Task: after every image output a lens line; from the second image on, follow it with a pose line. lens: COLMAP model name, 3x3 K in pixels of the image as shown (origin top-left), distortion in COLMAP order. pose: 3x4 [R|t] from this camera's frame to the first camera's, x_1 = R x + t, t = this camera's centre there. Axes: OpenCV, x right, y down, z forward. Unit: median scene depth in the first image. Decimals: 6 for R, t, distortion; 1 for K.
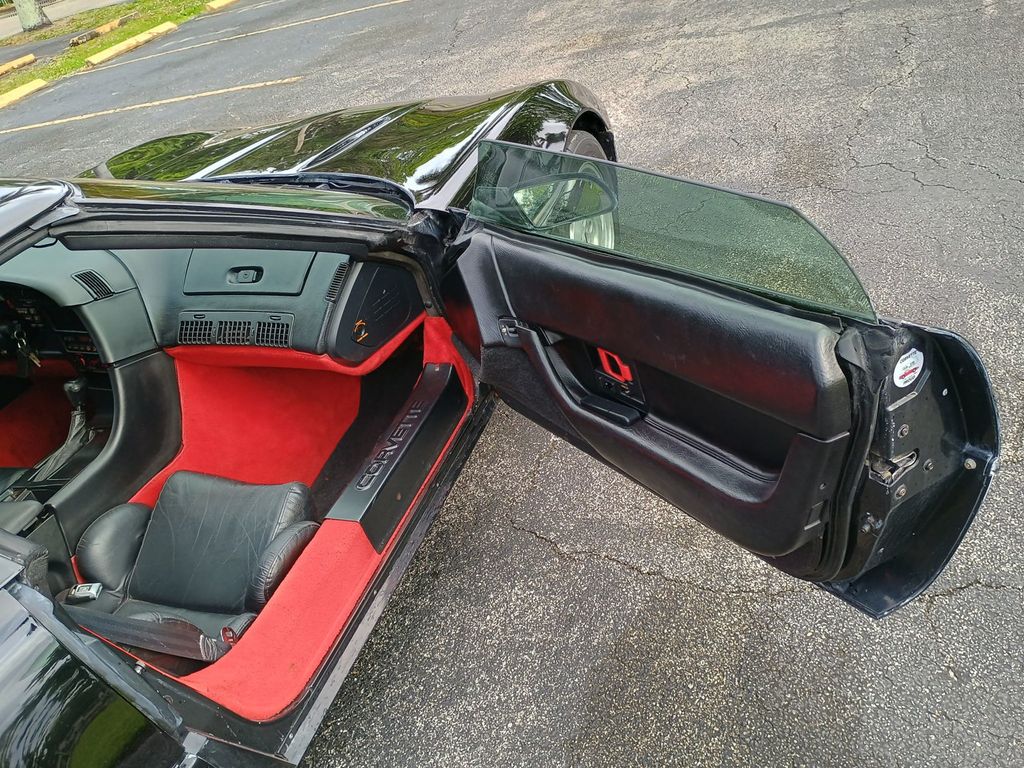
lens RADIAL K [[901.7, 0, 531.7], [0, 901.7, 386.1], [0, 0, 1]] dist [0.079836, -0.080427]
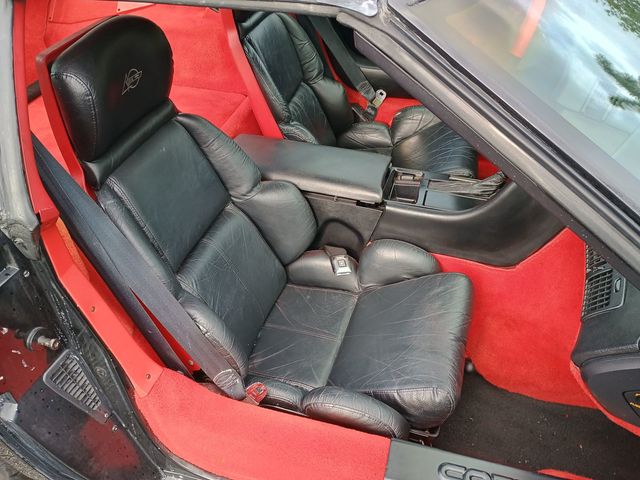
lens RADIAL K [[563.6, 0, 332.3], [0, 563.6, 241.3], [0, 0, 1]] dist [0.079836, -0.080427]
pose [[0.062336, 0.796571, -0.601322, -0.042219], [-0.544512, 0.532071, 0.648388, -0.267365], [0.836434, 0.287009, 0.466909, 0.565561]]
